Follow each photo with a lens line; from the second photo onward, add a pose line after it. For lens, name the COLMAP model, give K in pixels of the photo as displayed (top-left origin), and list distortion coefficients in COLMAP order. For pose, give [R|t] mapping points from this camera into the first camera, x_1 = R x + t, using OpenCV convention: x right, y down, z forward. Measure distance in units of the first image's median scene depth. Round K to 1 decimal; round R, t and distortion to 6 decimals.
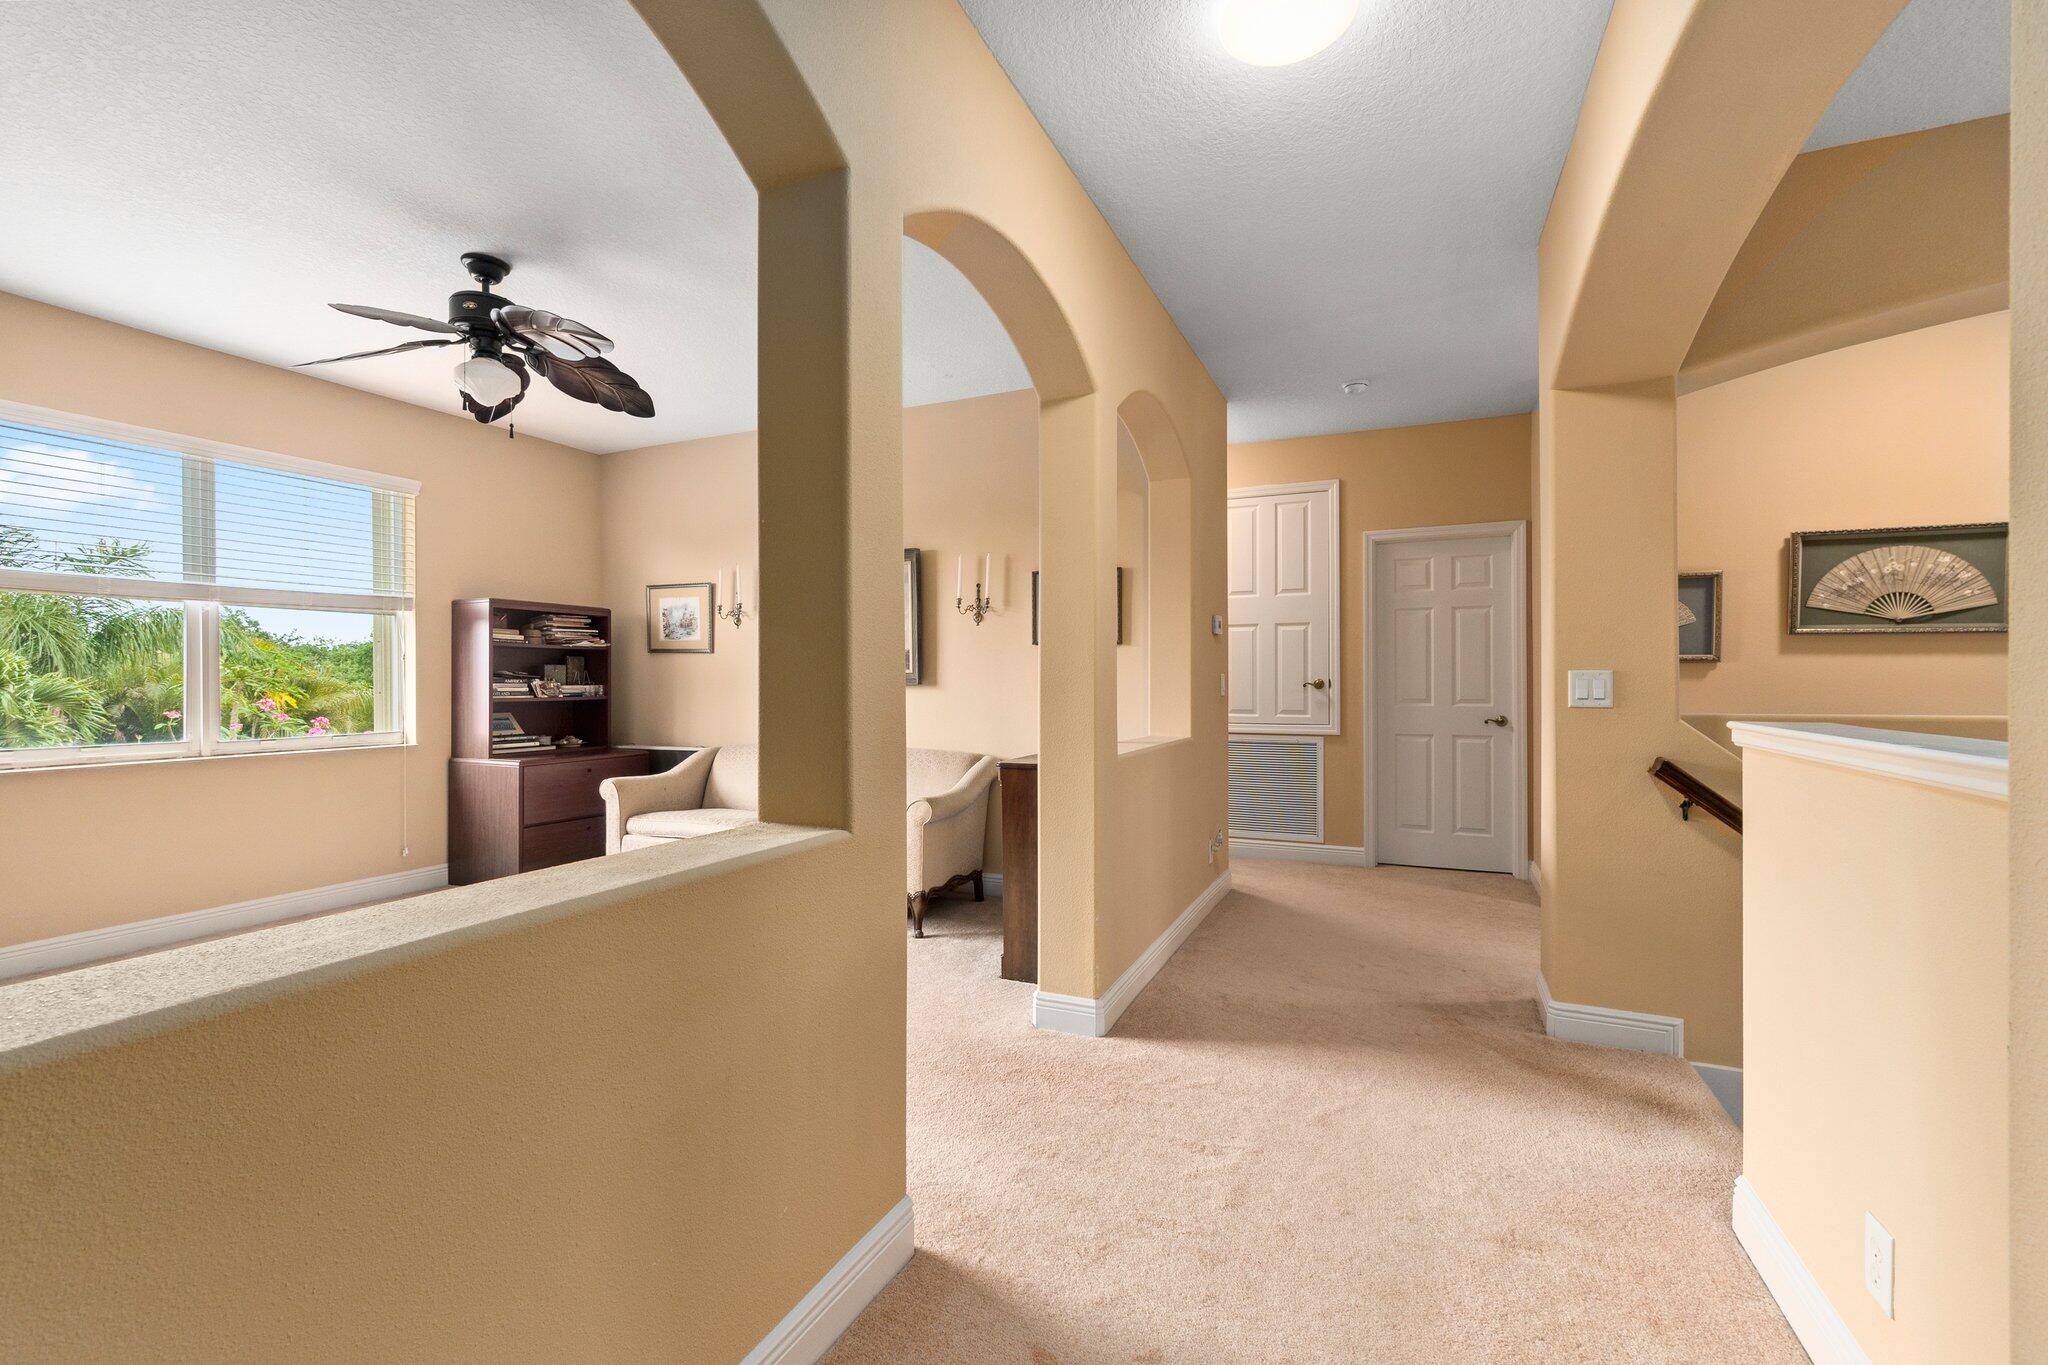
lens RADIAL K [[879.8, 0, 1025.2], [0, 879.8, 683.0], [0, 0, 1]] dist [0.001894, 0.000574]
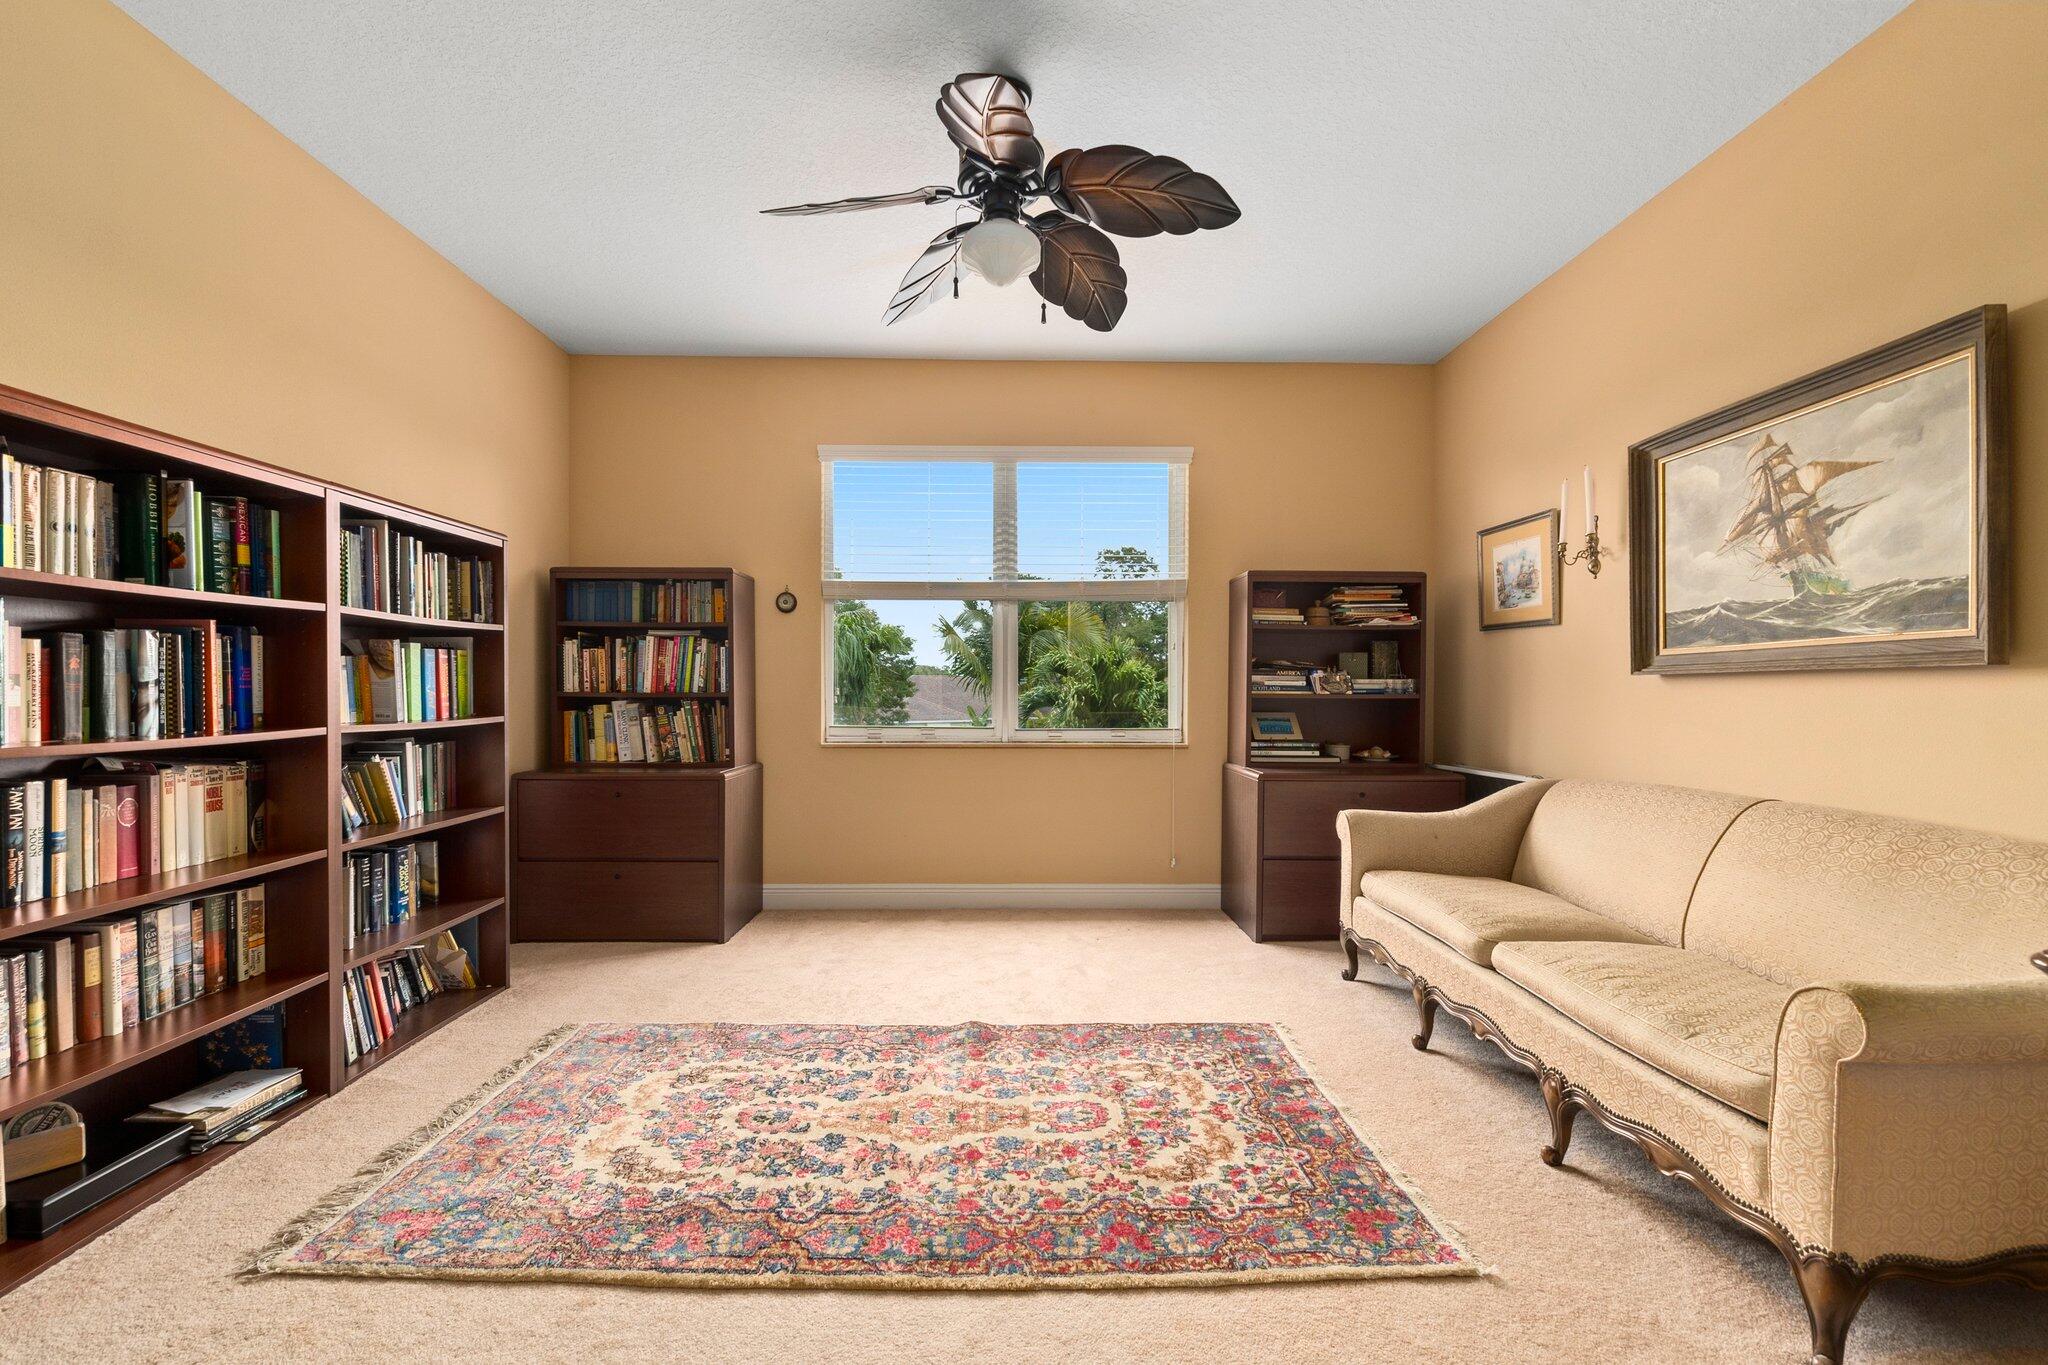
lens RADIAL K [[887.2, 0, 1024.5], [0, 887.2, 697.3], [0, 0, 1]] dist [0.000224, 0.000060]
pose [[0.424174, 0.011444, -0.905508, 0.045729], [-0.006307, 0.999933, 0.009683, 0.013360], [0.905559, 0.001604, 0.424218, 0.429133]]
